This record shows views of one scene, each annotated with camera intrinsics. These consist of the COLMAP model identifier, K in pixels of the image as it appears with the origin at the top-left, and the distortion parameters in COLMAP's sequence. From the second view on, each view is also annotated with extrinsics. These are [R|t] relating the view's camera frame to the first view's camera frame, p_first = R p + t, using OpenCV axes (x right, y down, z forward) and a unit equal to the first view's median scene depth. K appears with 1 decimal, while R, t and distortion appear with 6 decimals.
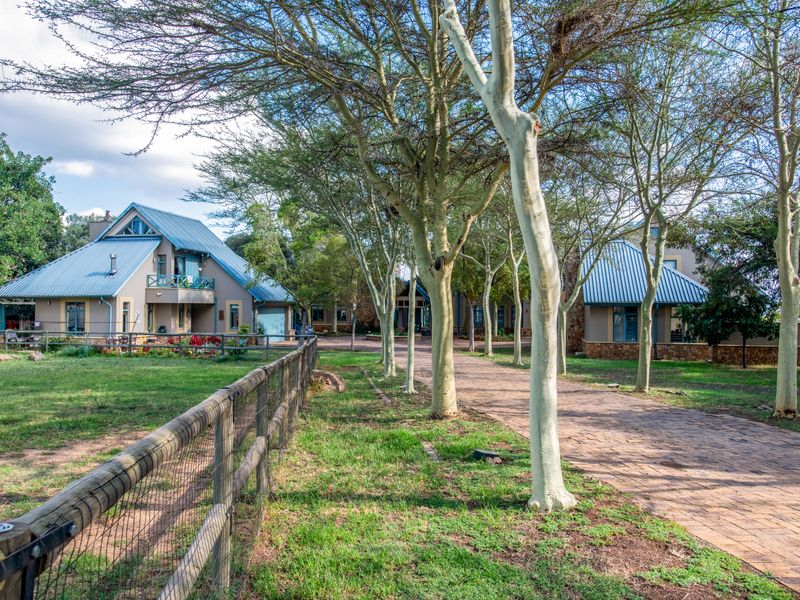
lens RADIAL K [[561.4, 0, 400.0], [0, 561.4, 300.0], [0, 0, 1]] dist [0.000203, -0.000152]
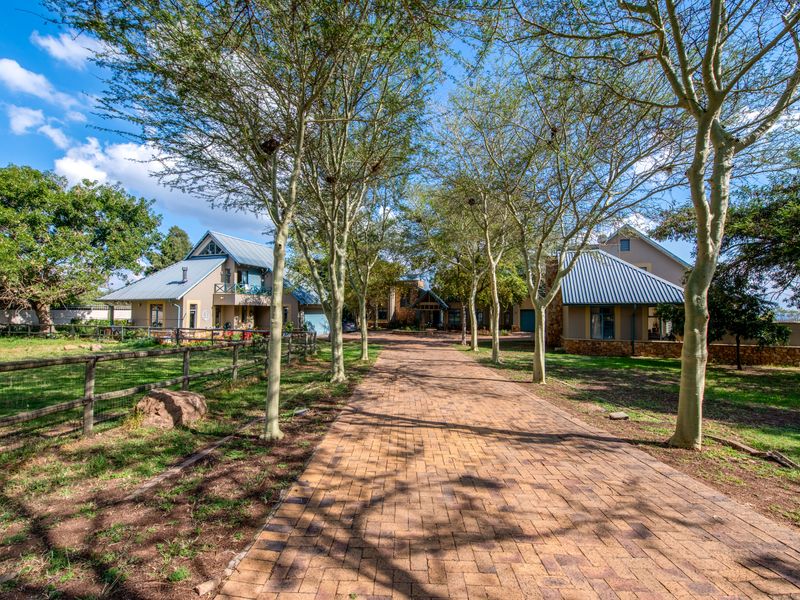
lens RADIAL K [[348.4, 0, 400.0], [0, 348.4, 300.0], [0, 0, 1]] dist [-0.000702, -0.000277]
pose [[0.993779, -0.002904, -0.111330, 0.074156], [0.000611, 0.999787, -0.020624, 0.010346], [0.111366, 0.020428, 0.993569, 0.246181]]
